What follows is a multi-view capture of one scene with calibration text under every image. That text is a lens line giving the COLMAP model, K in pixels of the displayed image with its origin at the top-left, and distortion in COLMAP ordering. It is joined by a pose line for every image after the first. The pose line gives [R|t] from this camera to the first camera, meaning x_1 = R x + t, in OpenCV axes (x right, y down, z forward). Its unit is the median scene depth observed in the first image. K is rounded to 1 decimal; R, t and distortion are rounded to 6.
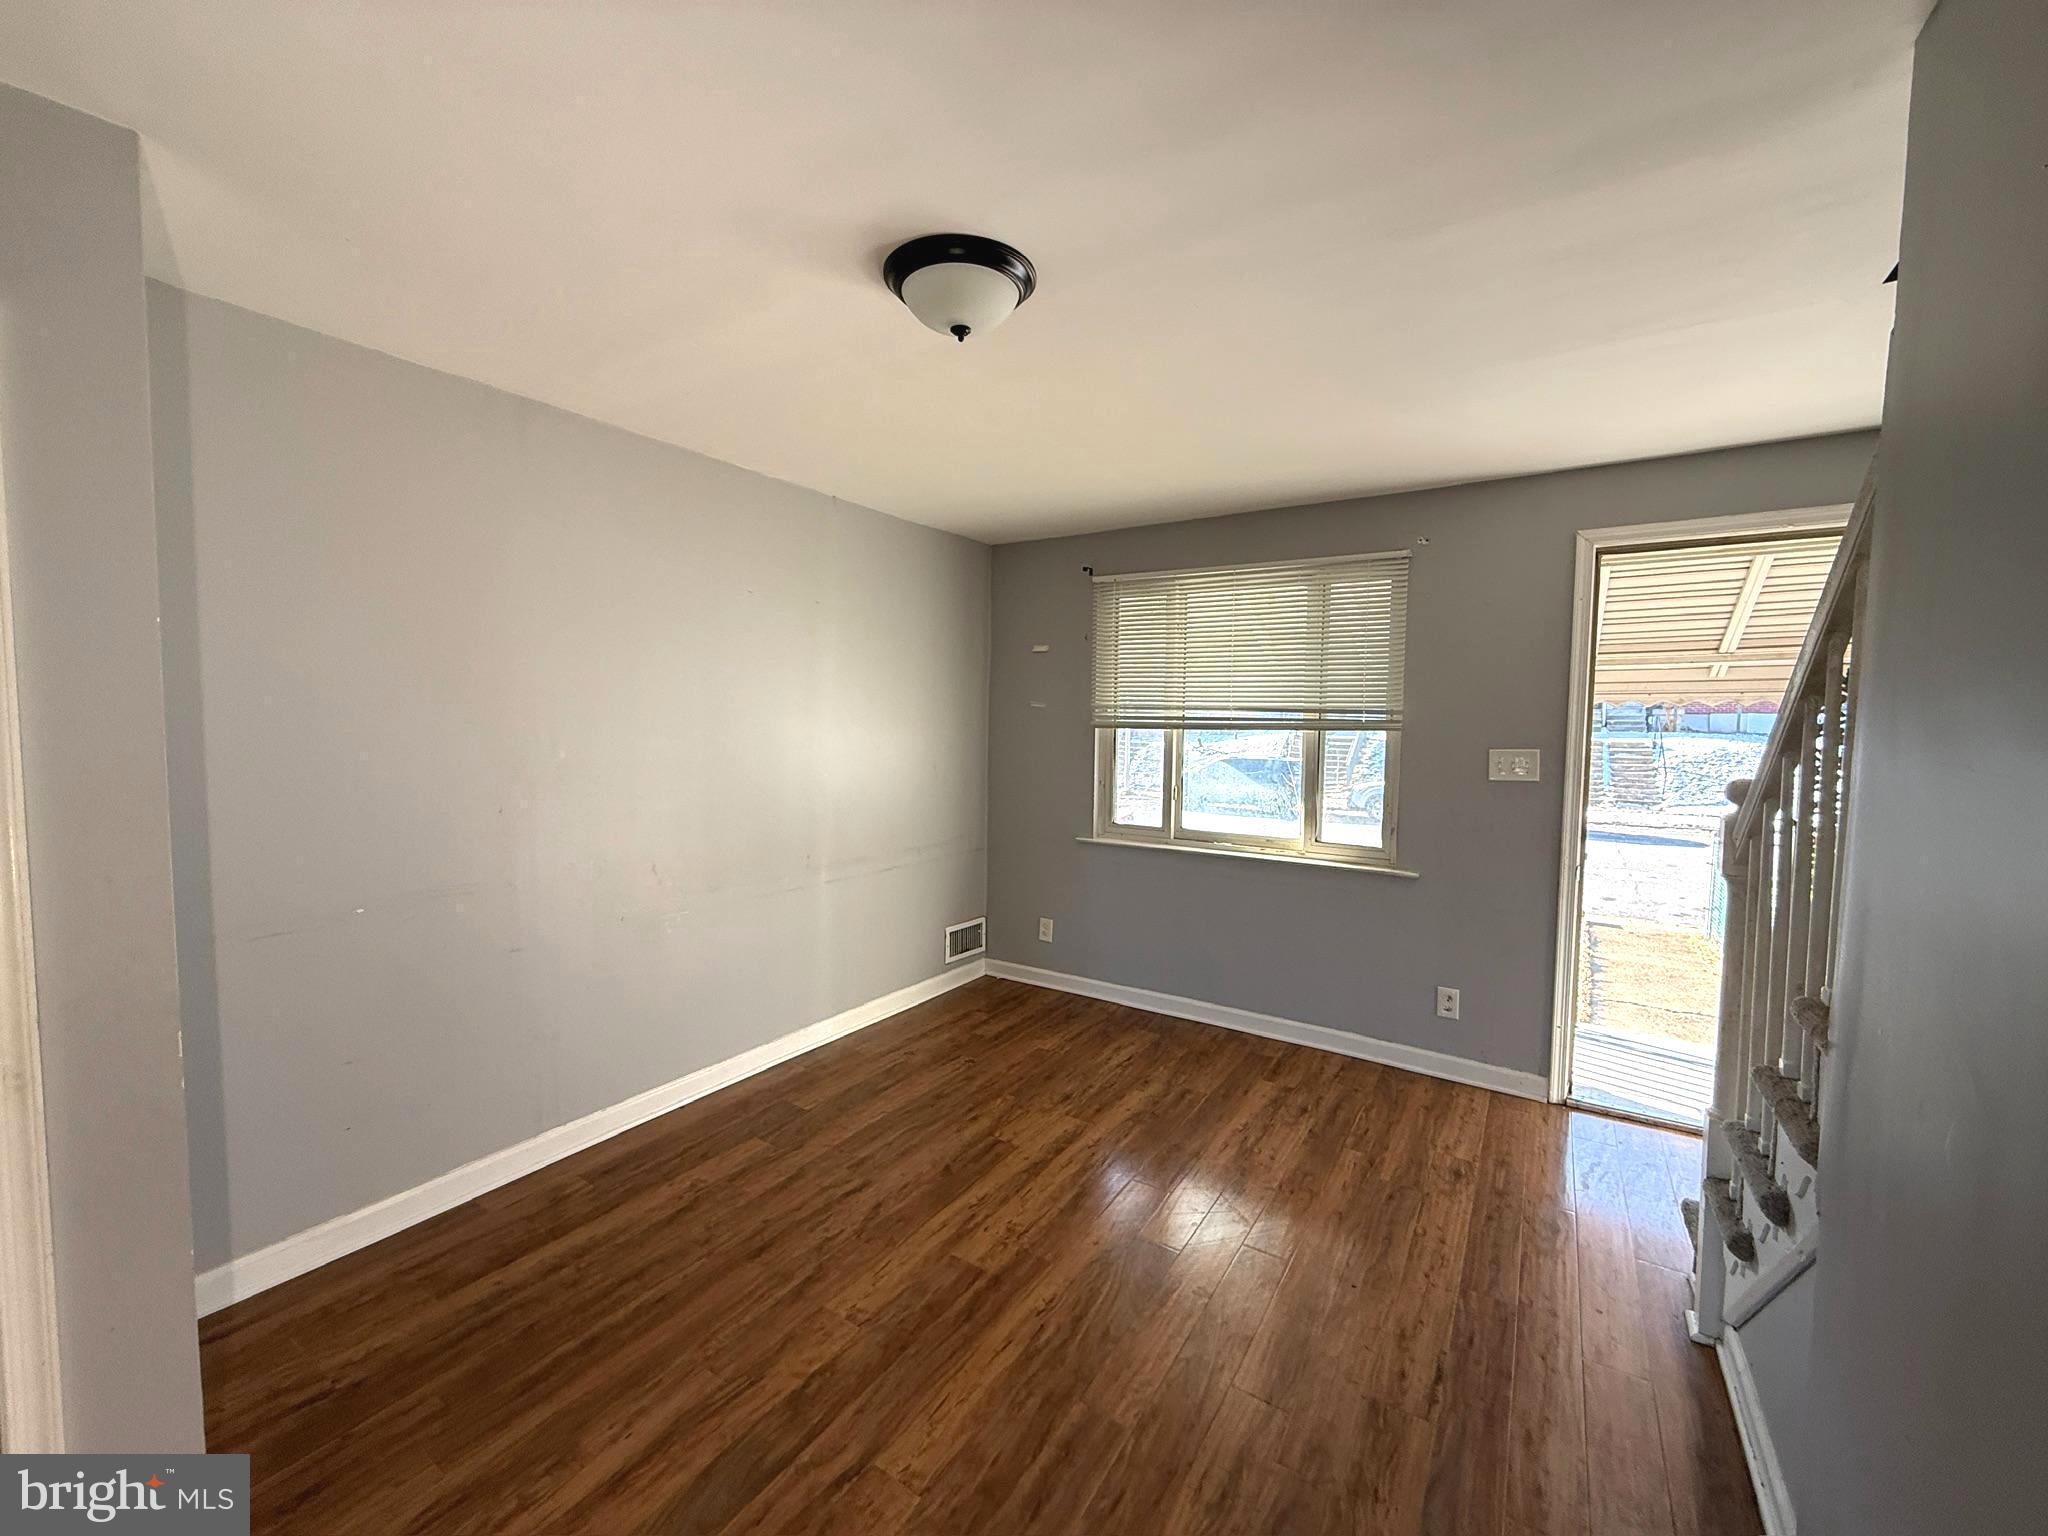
lens RADIAL K [[806.1, 0, 1031.3], [0, 806.1, 765.1], [0, 0, 1]] dist [-0.002252, -0.000138]
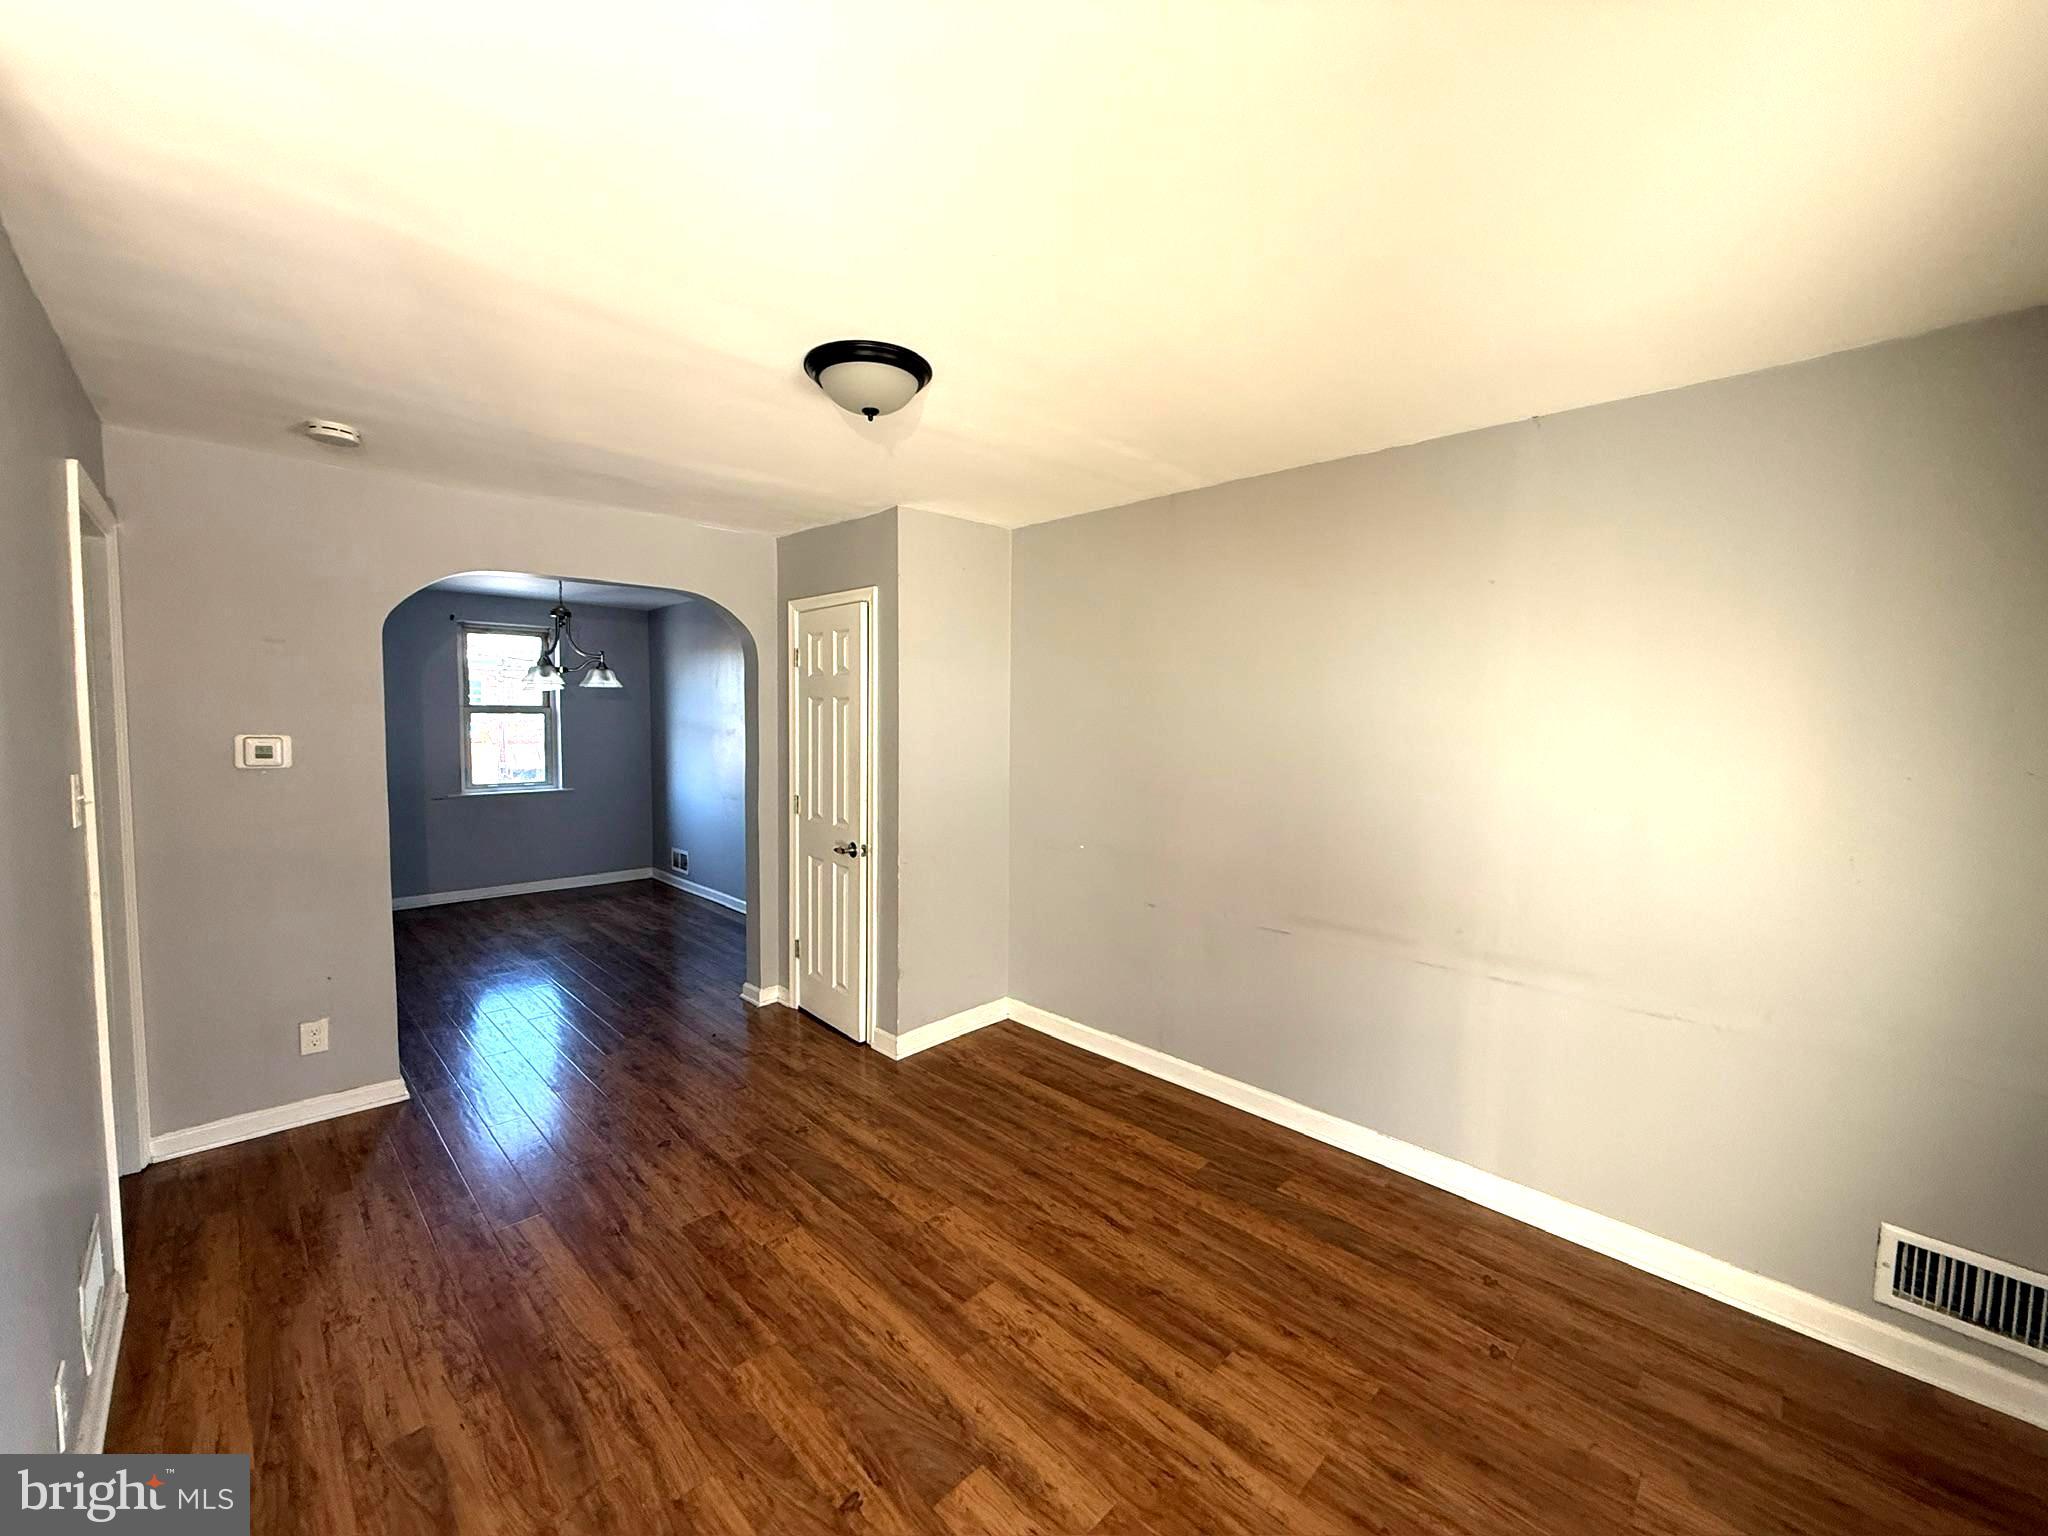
lens RADIAL K [[806.1, 0, 1013.7], [0, 806.1, 768.4], [0, 0, 1]] dist [-0.002252, -0.000138]
pose [[-0.211577, 0.048568, -0.976154, 0.829978], [-0.075191, 0.994996, 0.065802, -0.084932], [0.974465, 0.087321, -0.206866, 1.171686]]
